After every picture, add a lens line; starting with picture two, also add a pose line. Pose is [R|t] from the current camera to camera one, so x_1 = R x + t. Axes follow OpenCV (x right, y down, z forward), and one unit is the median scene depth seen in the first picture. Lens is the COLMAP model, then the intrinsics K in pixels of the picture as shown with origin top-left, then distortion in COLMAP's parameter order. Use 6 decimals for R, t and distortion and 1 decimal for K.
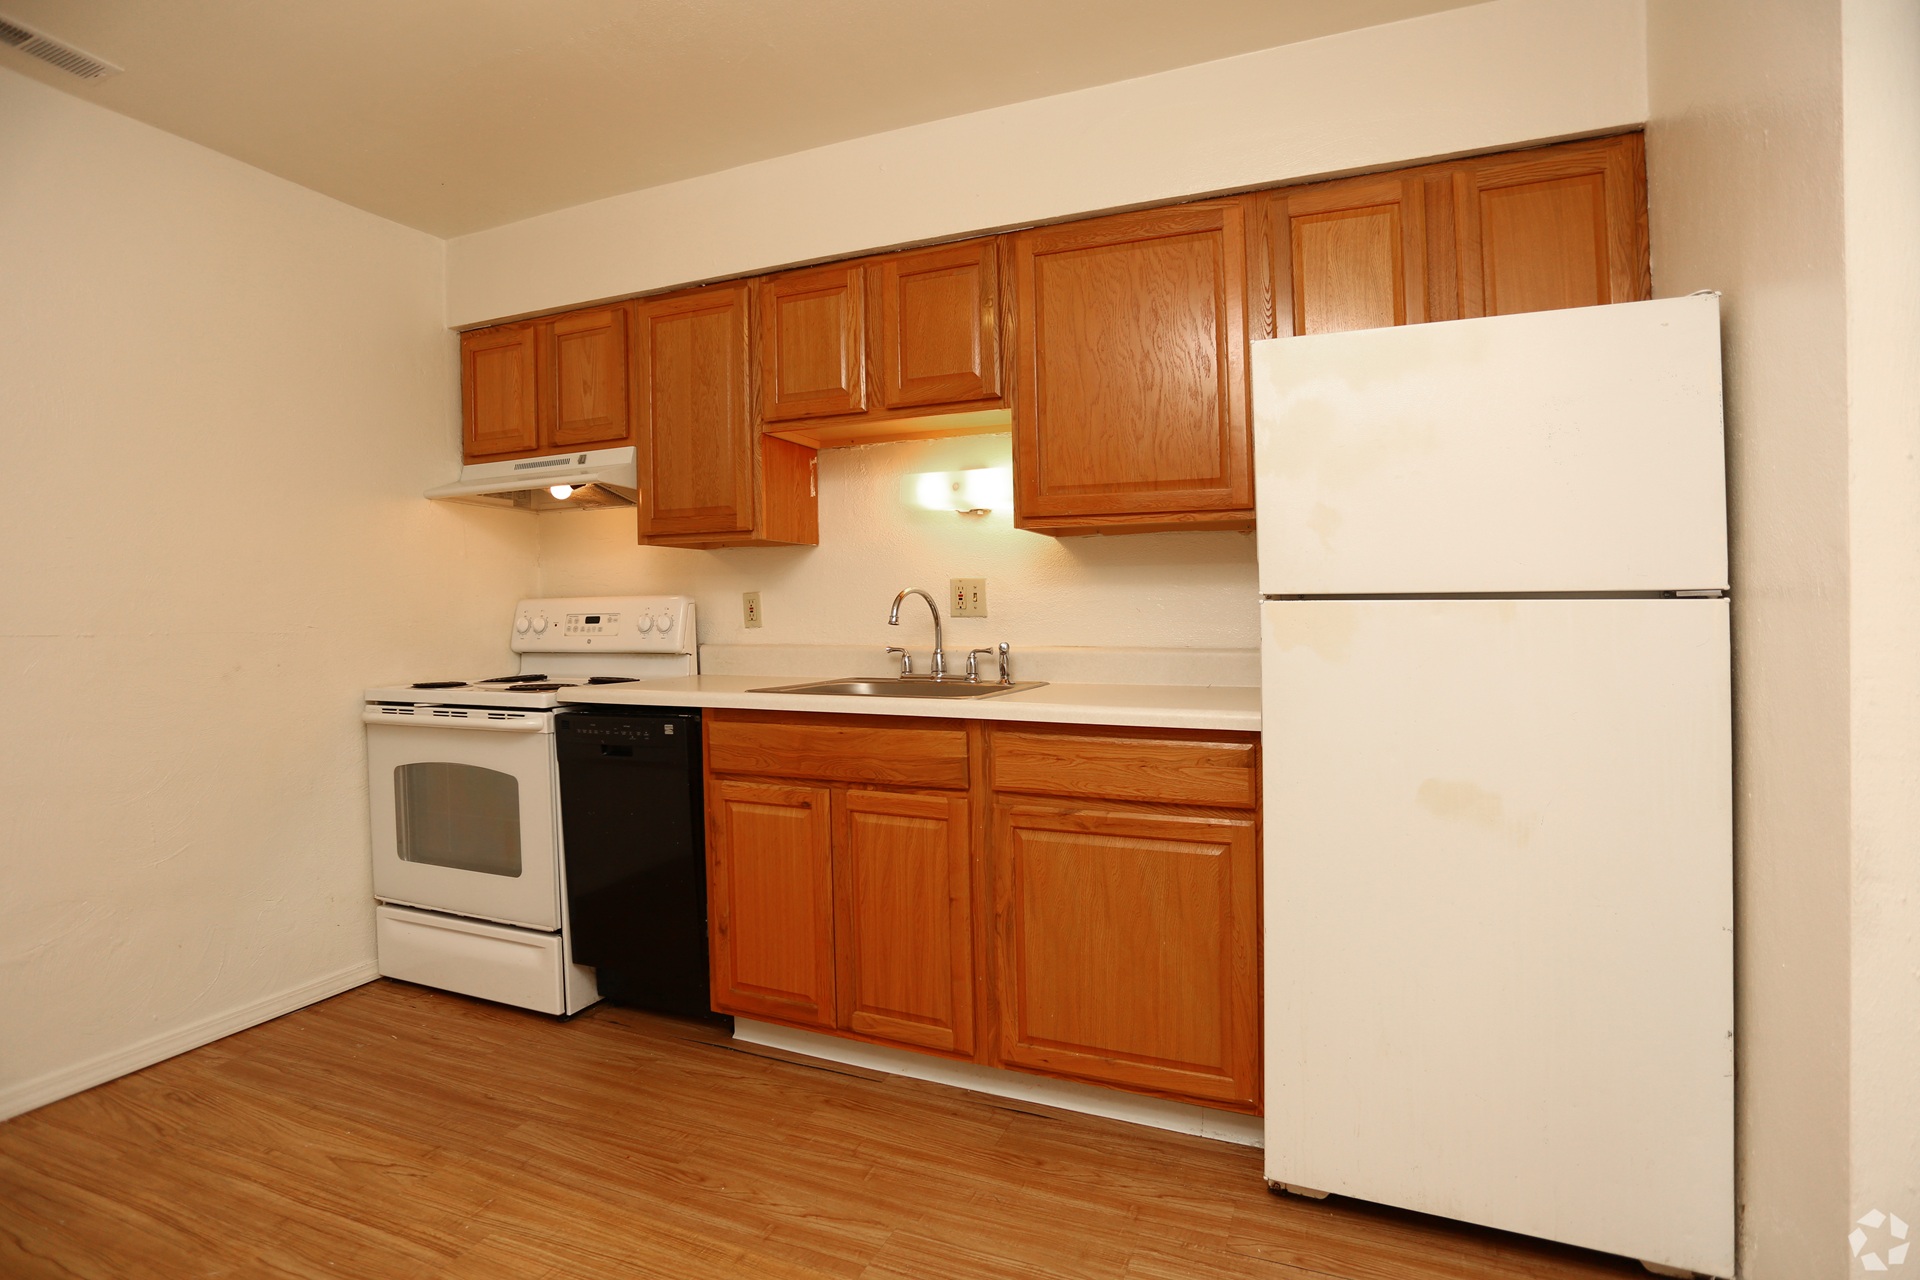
lens RADIAL K [[924.3, 0, 960.0], [0, 924.3, 640.0], [0, 0, 1]] dist [-0.081084, 0.027489]
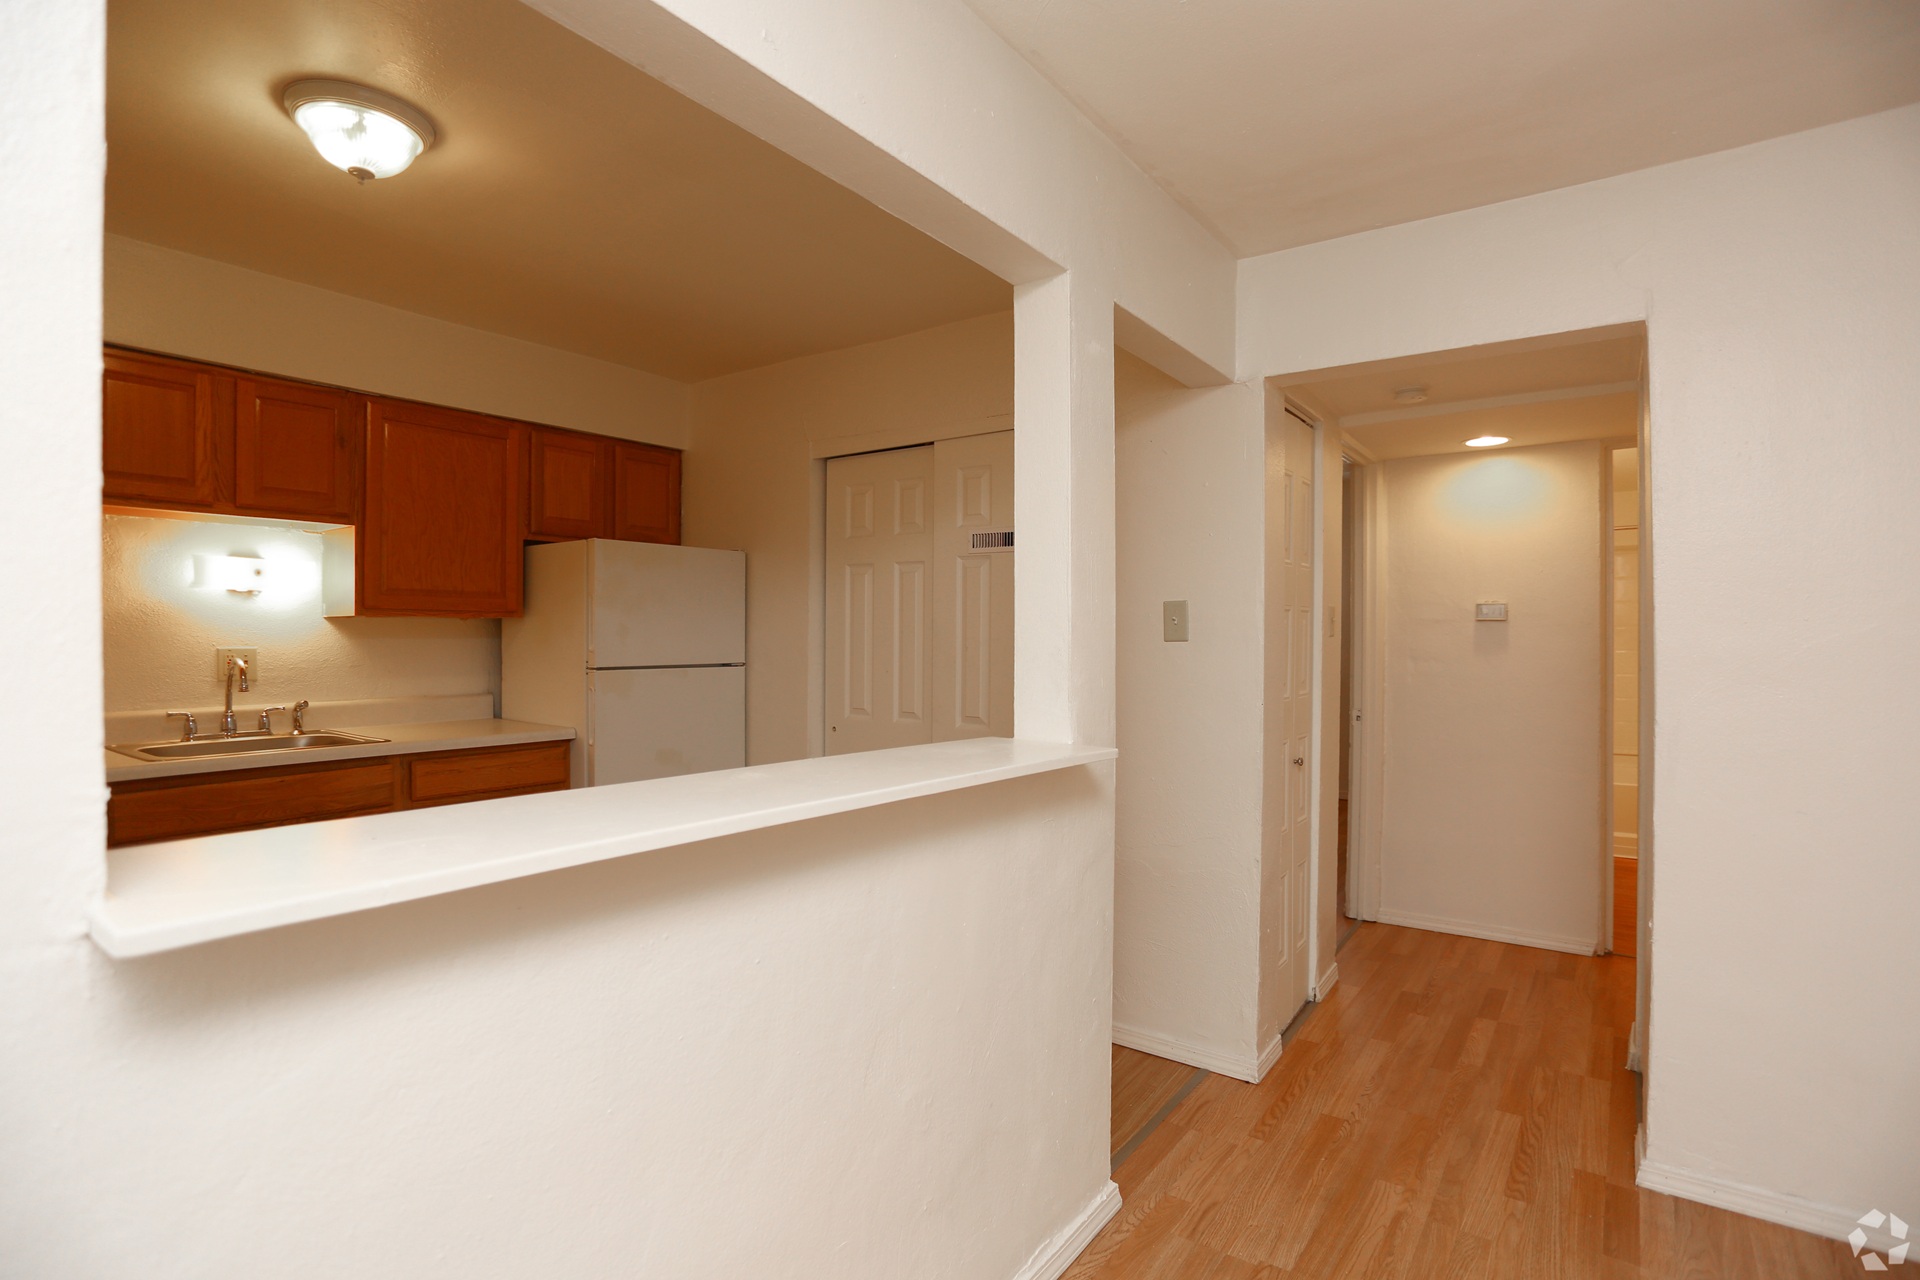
lens RADIAL K [[924.3, 0, 960.0], [0, 924.3, 640.0], [0, 0, 1]] dist [-0.081084, 0.027489]
pose [[0.234982, 0.015180, 0.971881, -1.166168], [0.037146, 0.999007, -0.024585, -0.025414], [-0.971290, 0.041878, 0.234185, -0.174005]]
